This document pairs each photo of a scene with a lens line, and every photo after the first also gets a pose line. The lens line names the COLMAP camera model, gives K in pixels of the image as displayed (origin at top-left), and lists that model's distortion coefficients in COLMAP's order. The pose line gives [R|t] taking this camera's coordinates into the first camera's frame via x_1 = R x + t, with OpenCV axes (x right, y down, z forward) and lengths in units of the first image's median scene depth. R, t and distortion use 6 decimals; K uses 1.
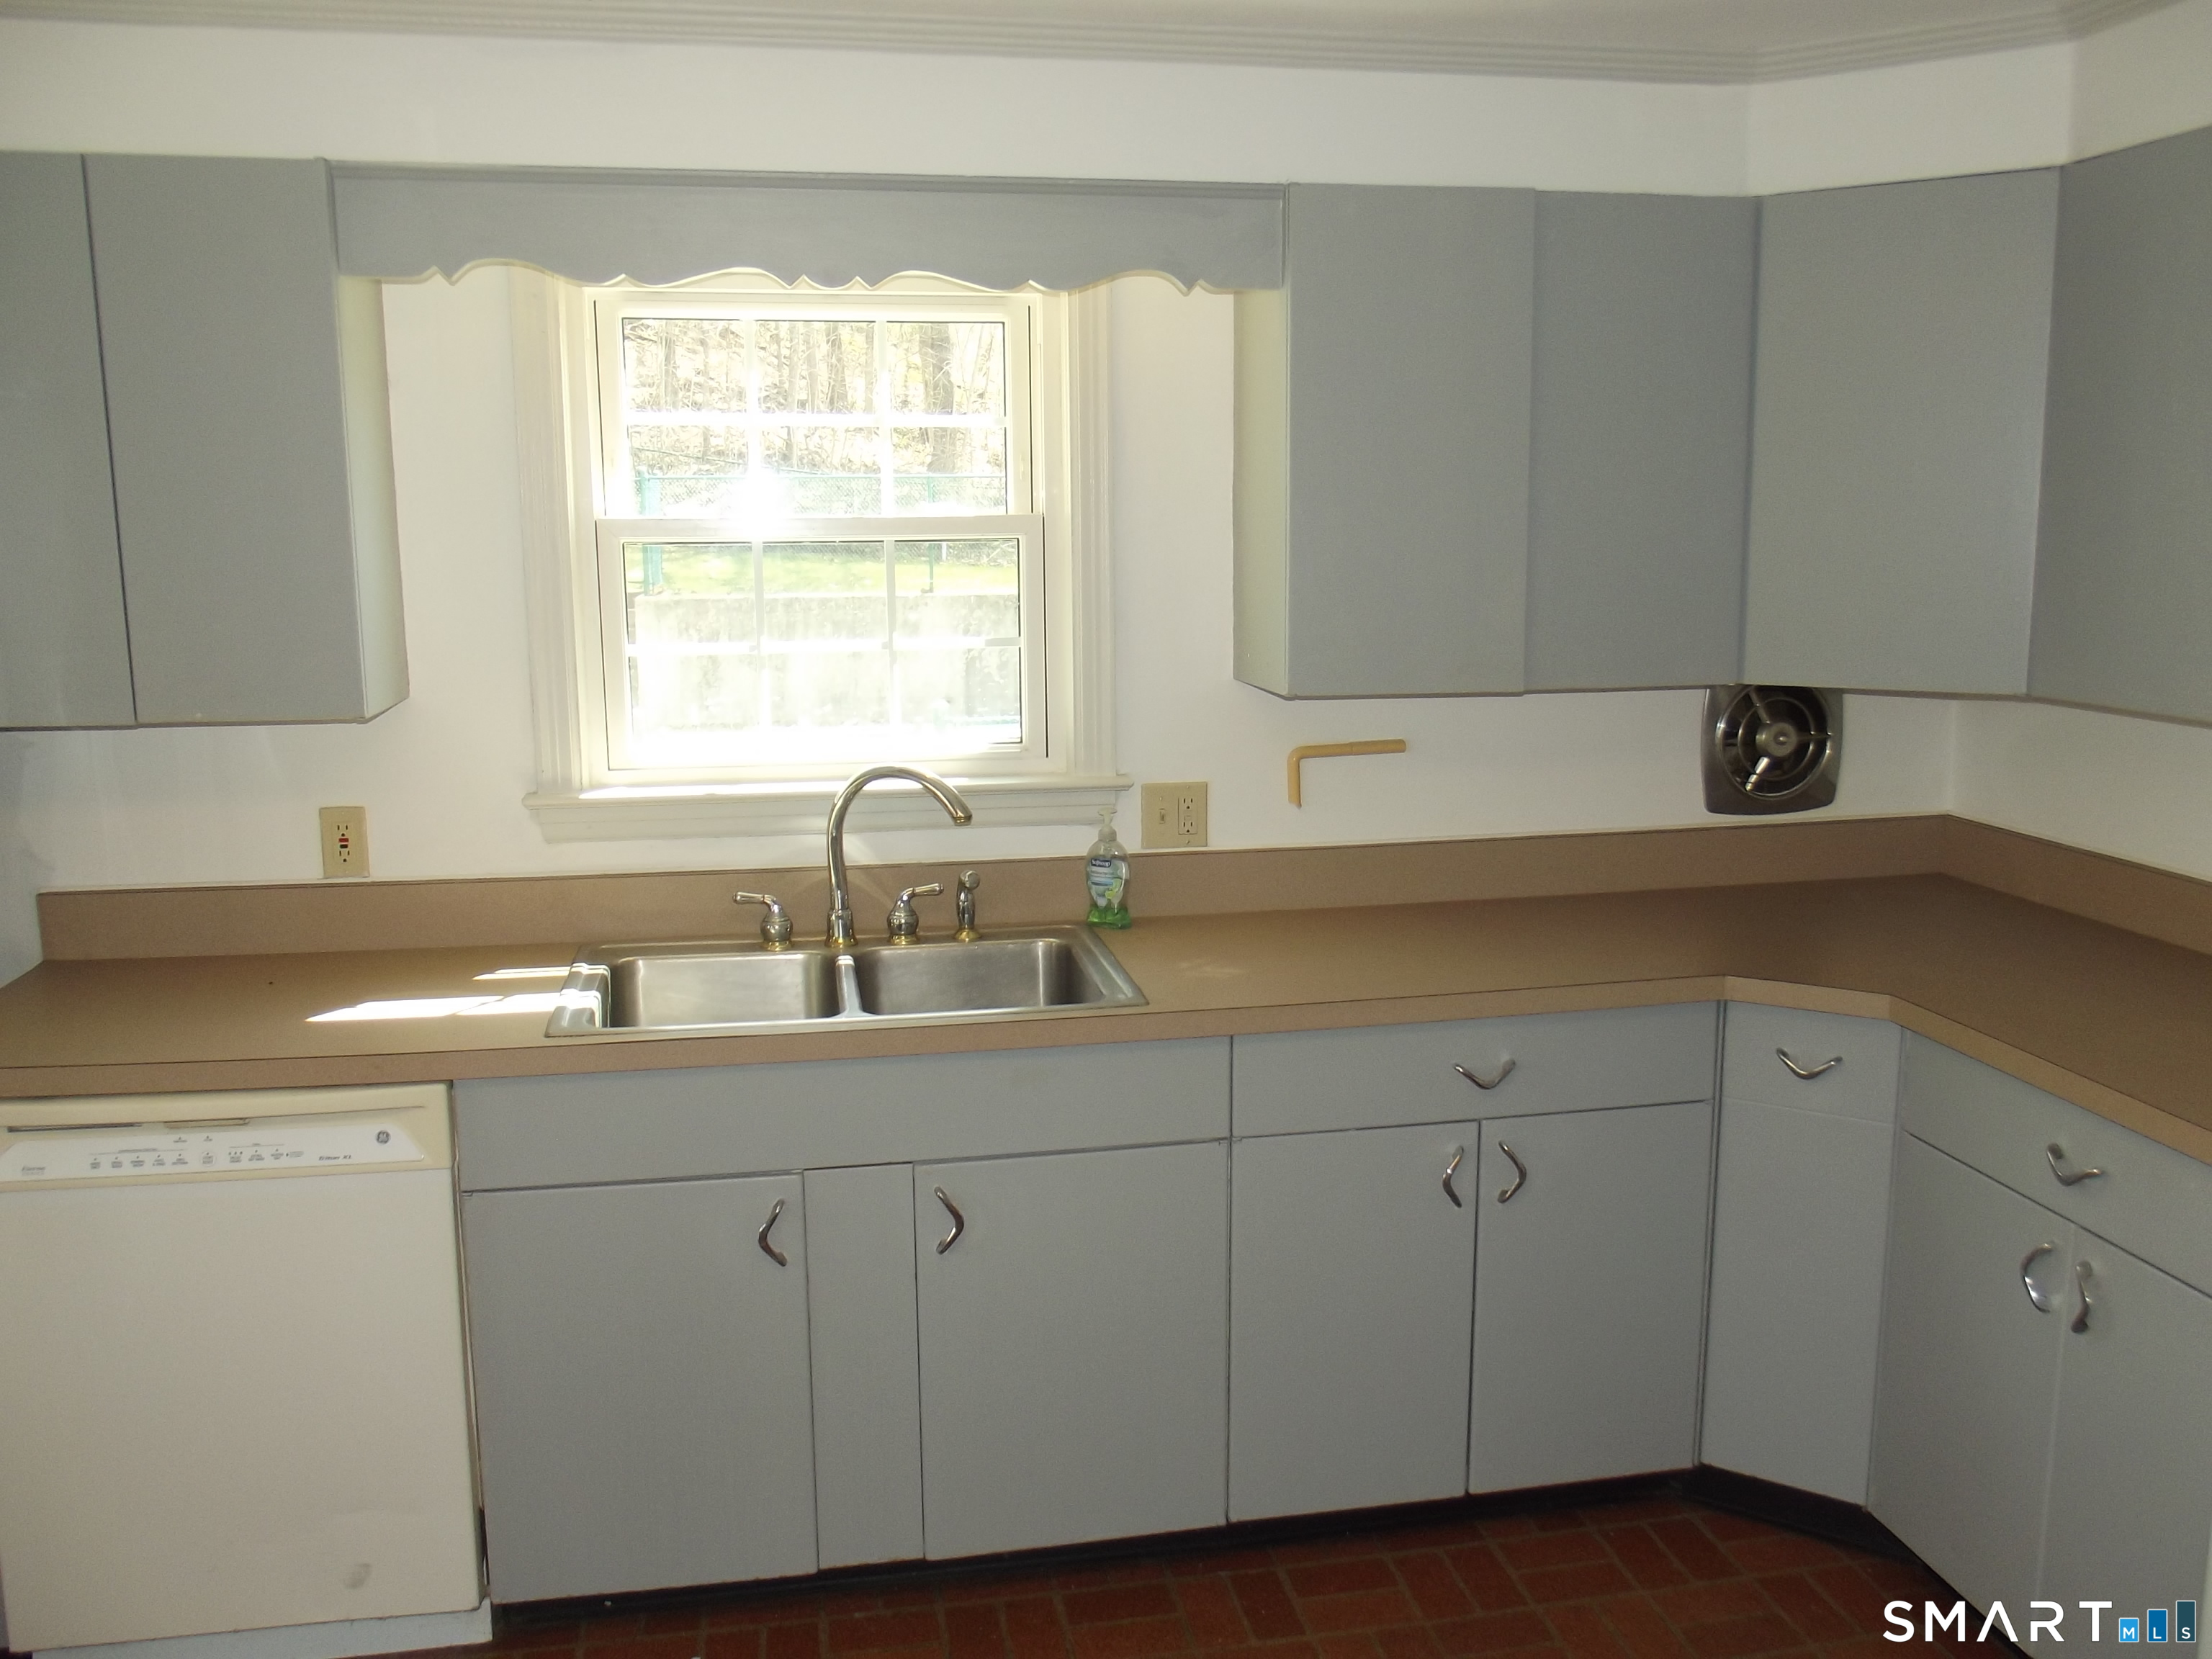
lens RADIAL K [[1889.0, 0, 1146.8], [0, 1889.0, 851.9], [0, 0, 1]] dist [-0.081405, 0.088462]
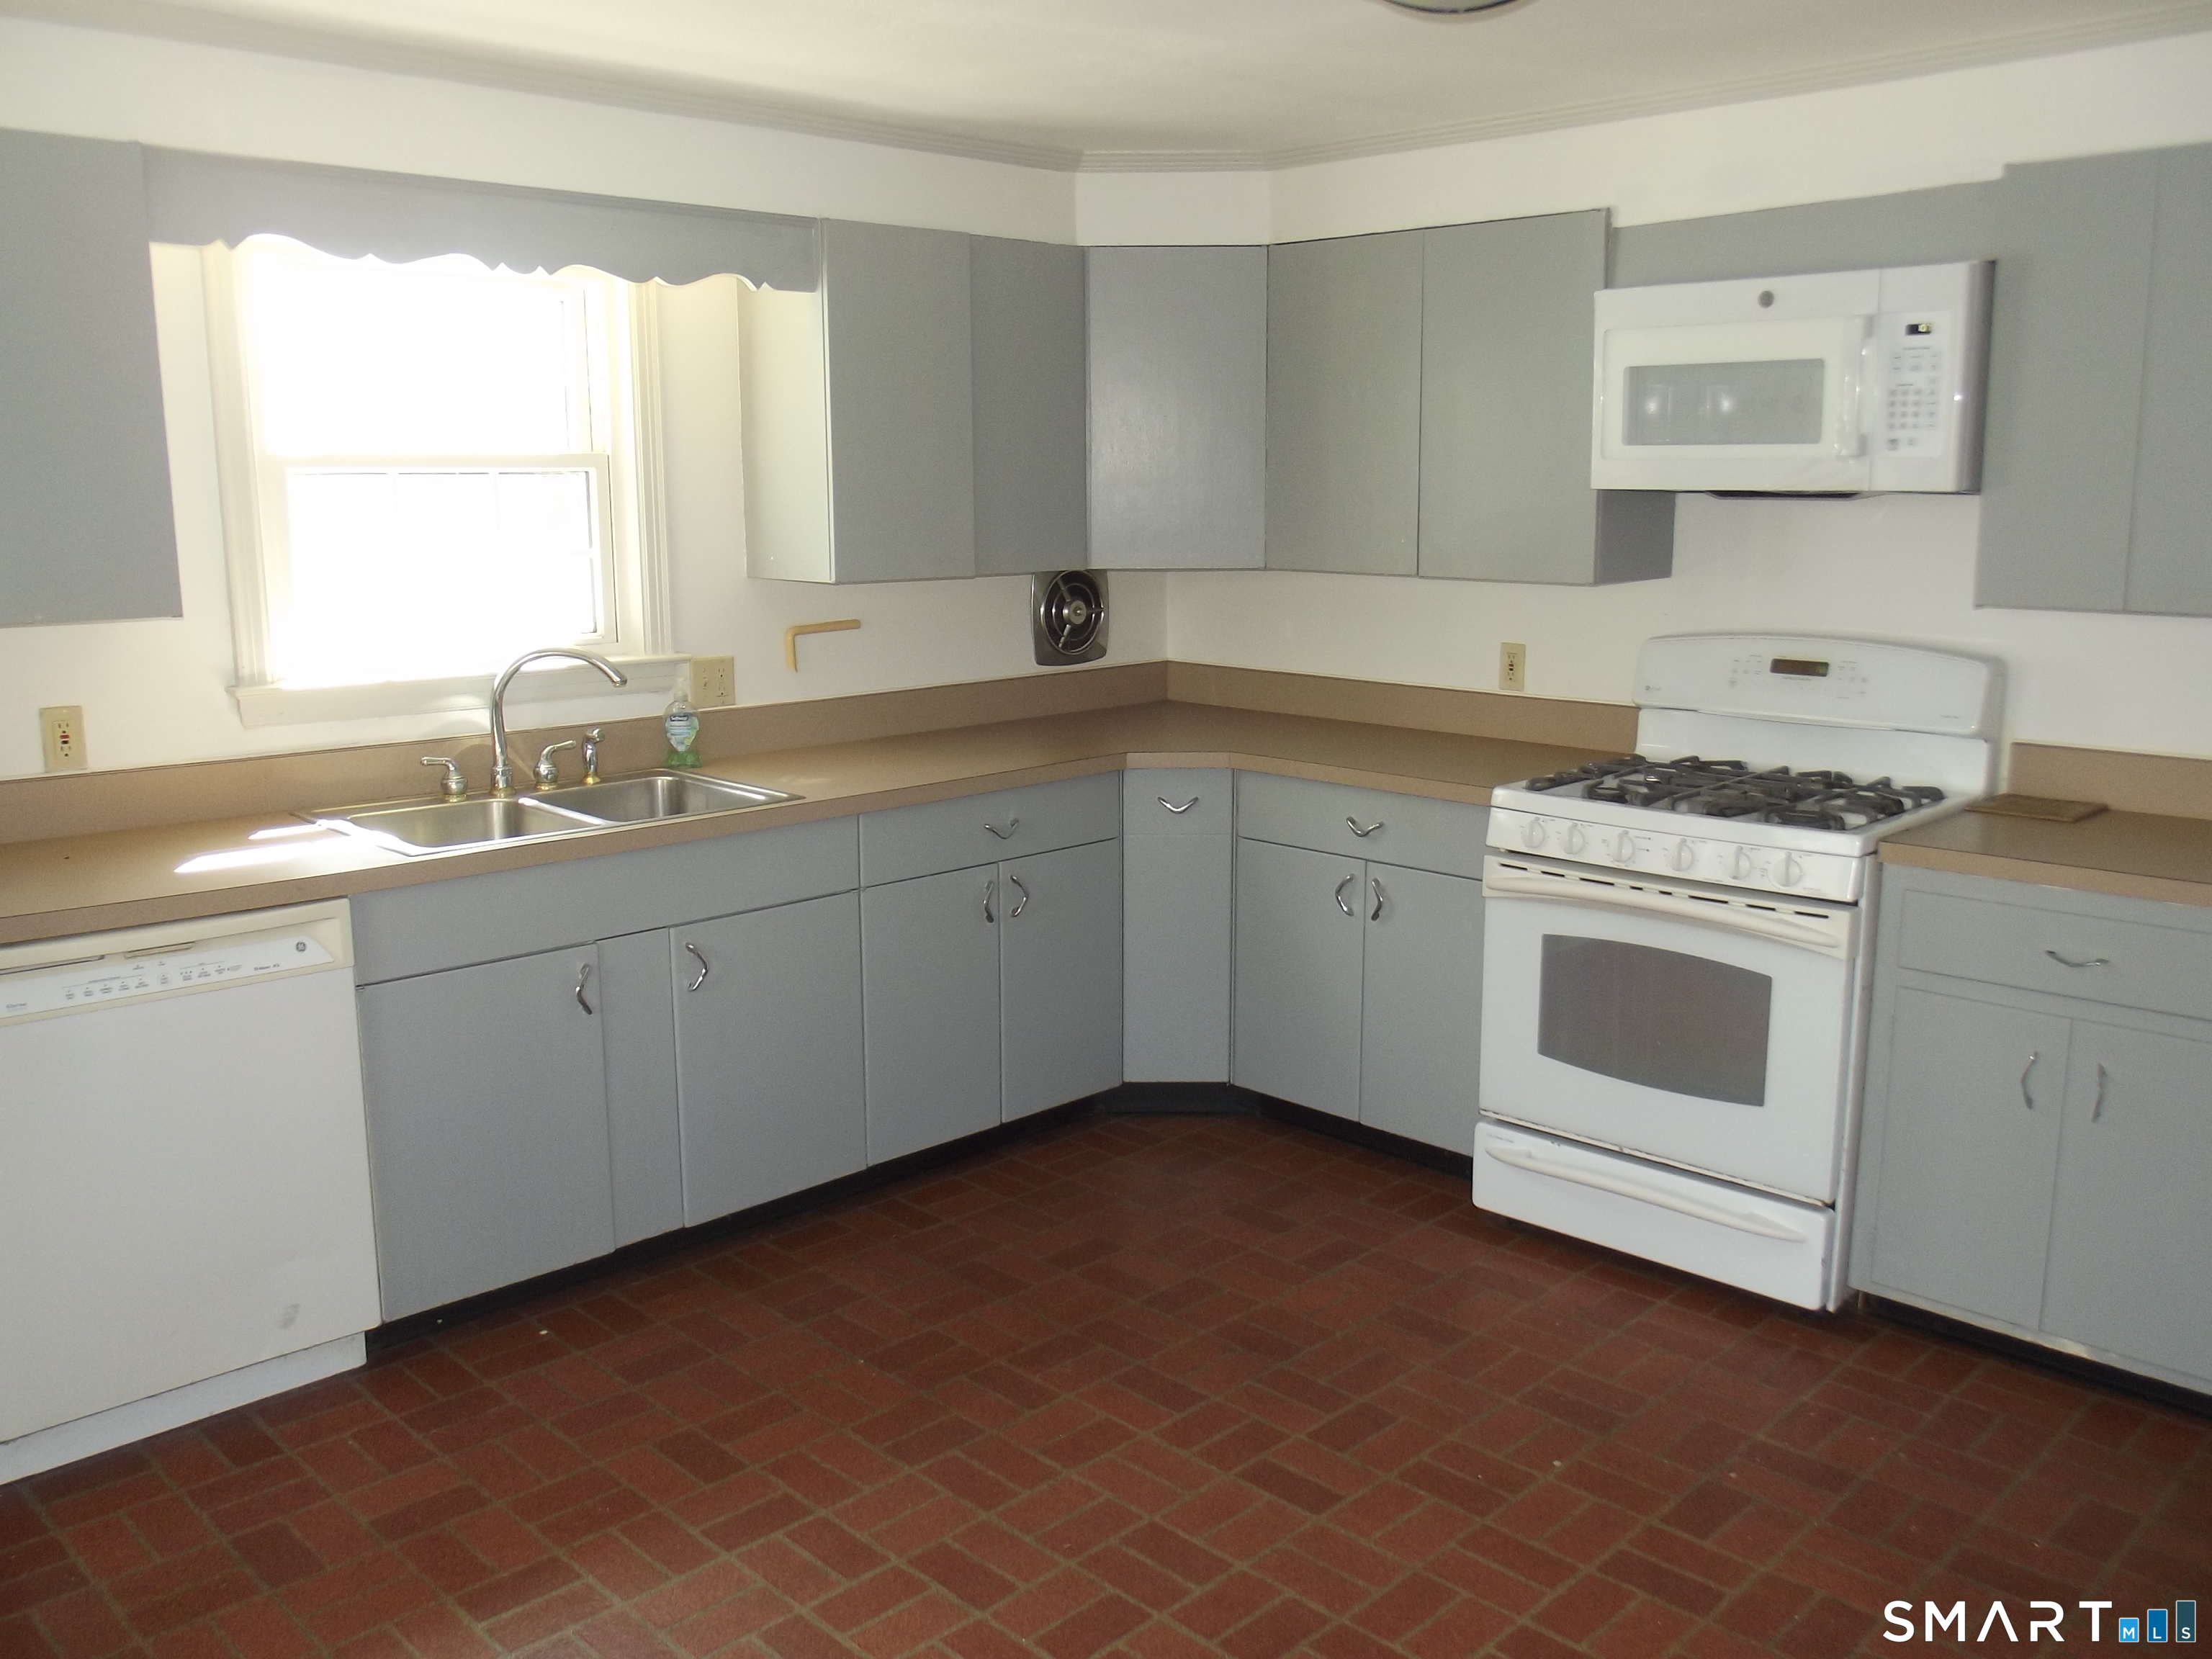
lens RADIAL K [[1889.0, 0, 1146.8], [0, 1889.0, 851.9], [0, 0, 1]] dist [-0.081405, 0.088462]
pose [[0.819176, -0.104221, 0.563994, -0.546689], [0.093590, 0.994461, 0.047832, 0.071450], [-0.565855, 0.013601, 0.824392, -0.286022]]
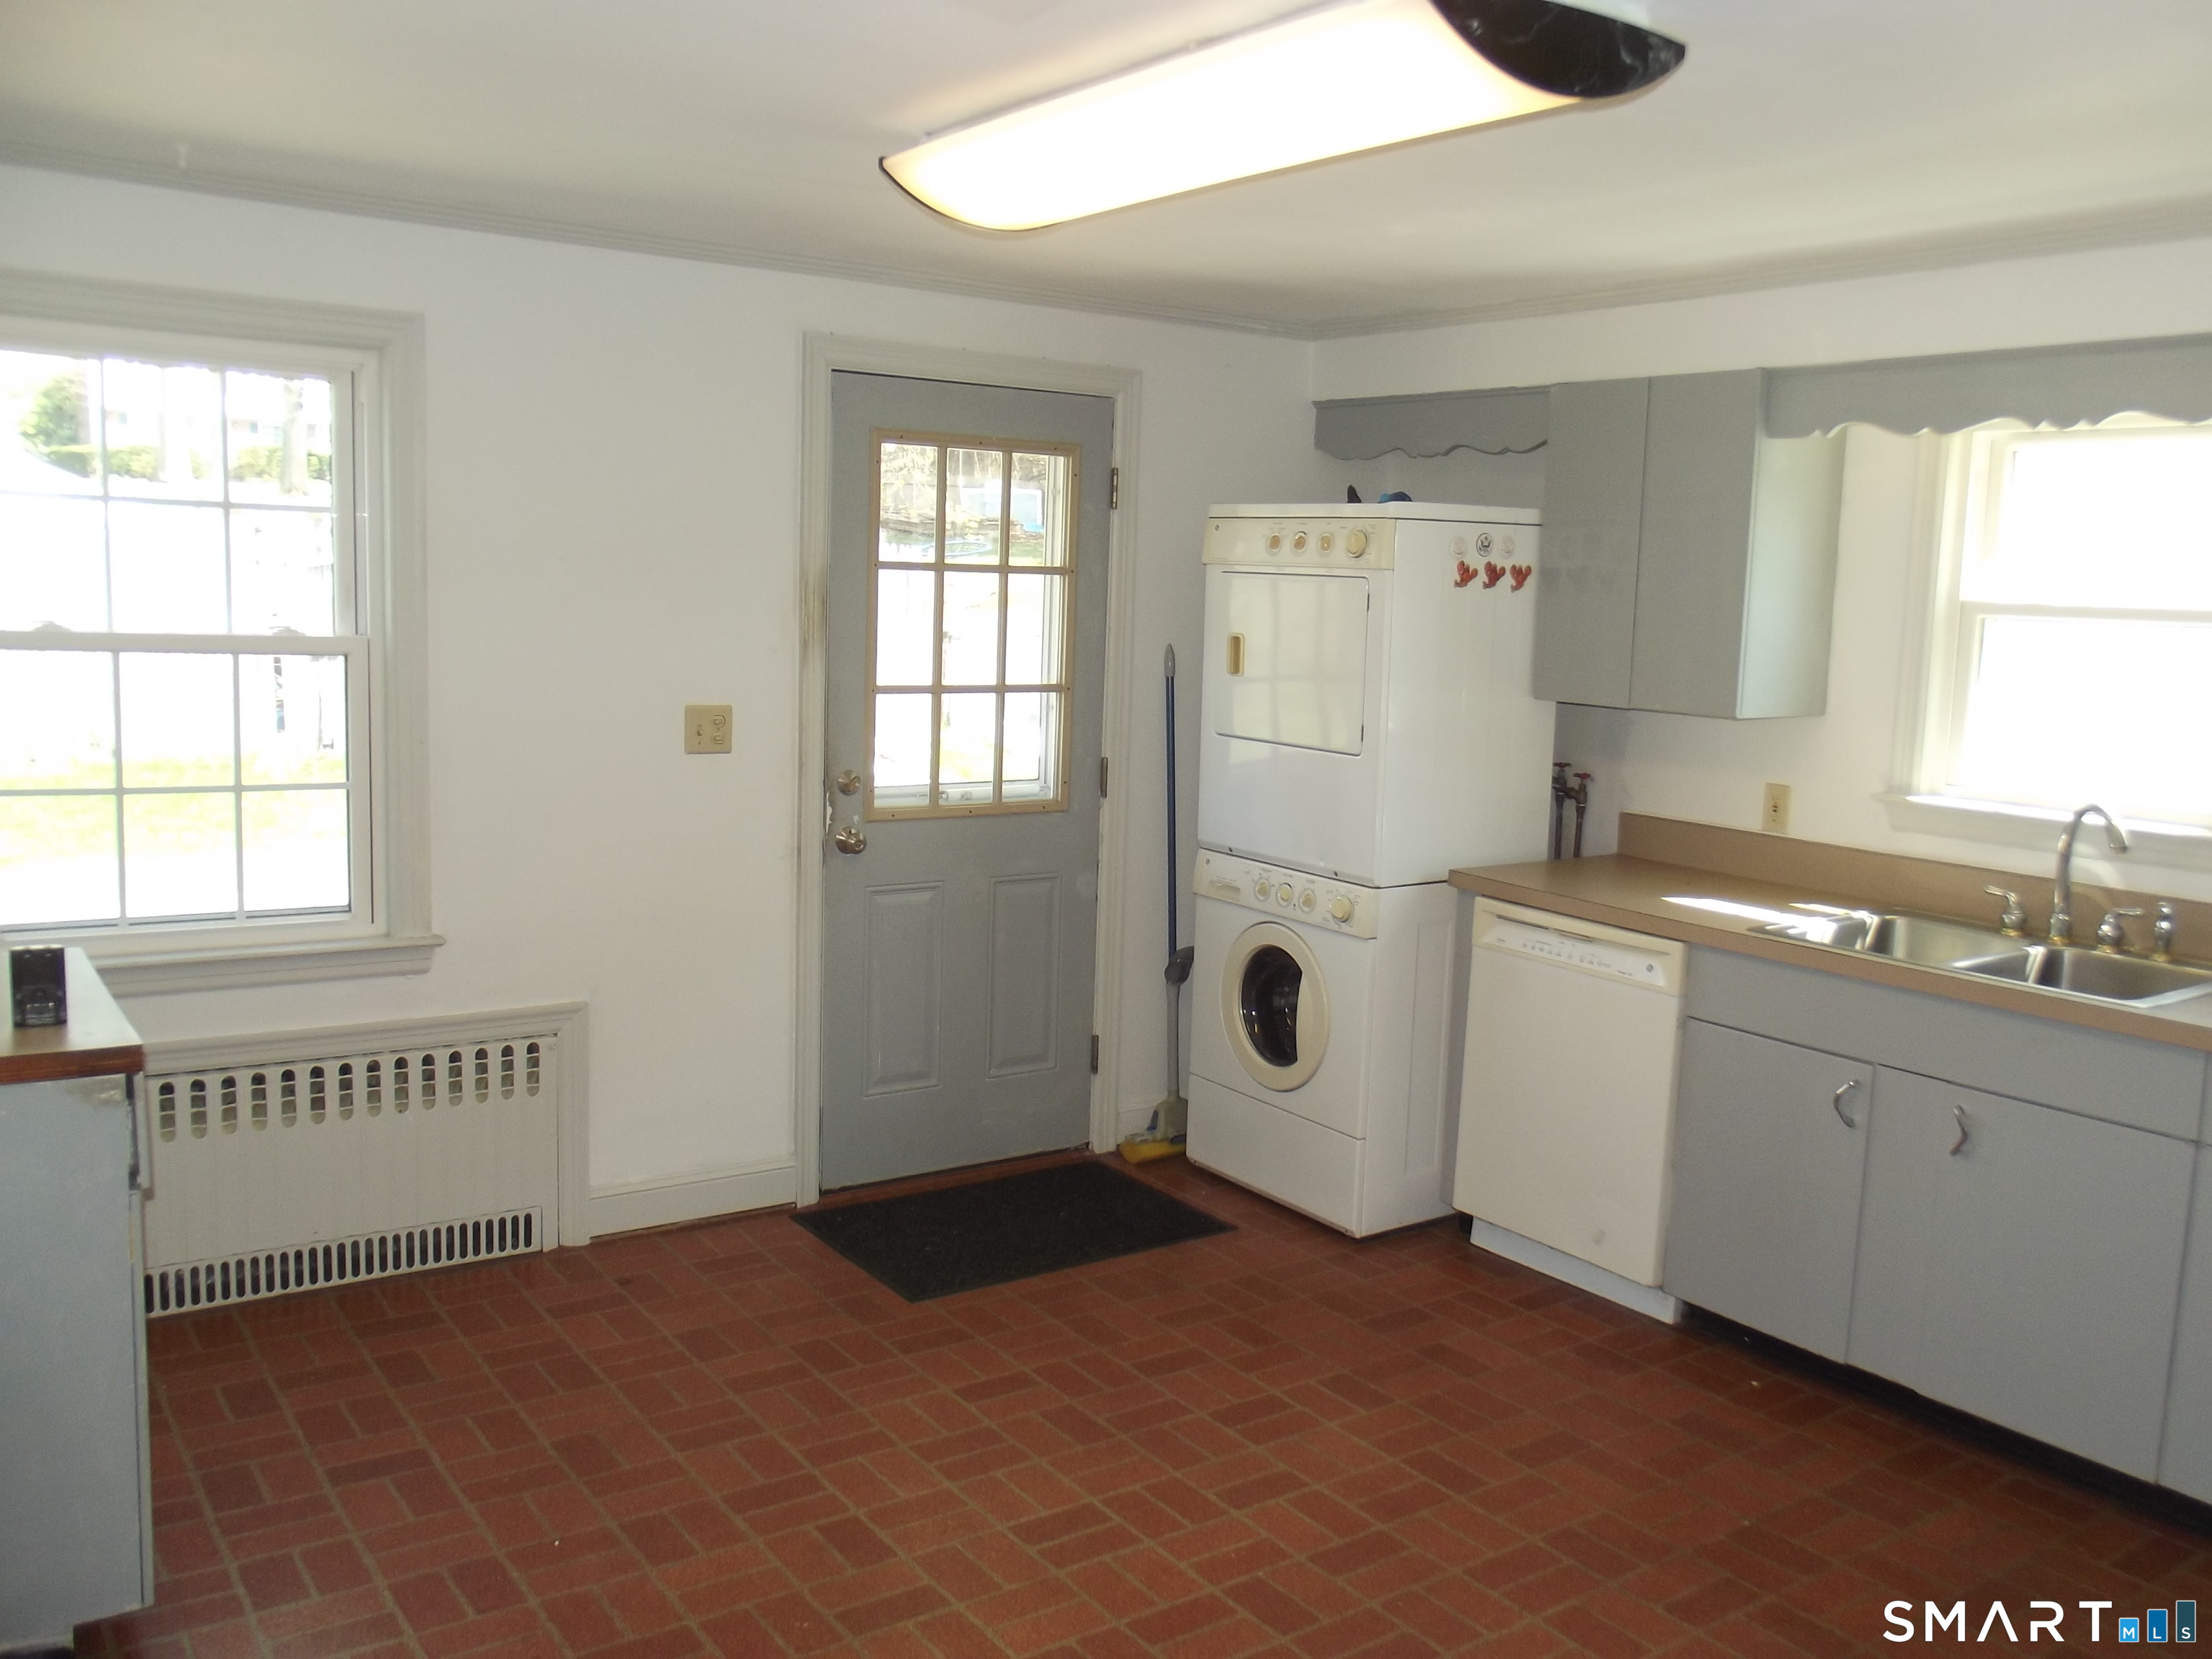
lens RADIAL K [[1895.5, 0, 1133.8], [0, 1895.5, 829.5], [0, 0, 1]] dist [-0.023183, 0.022464]
pose [[0.405844, 0.137745, -0.903503, 0.746413], [-0.189658, 0.979751, 0.064177, 0.012469], [0.894047, 0.145310, 0.423750, -0.096872]]
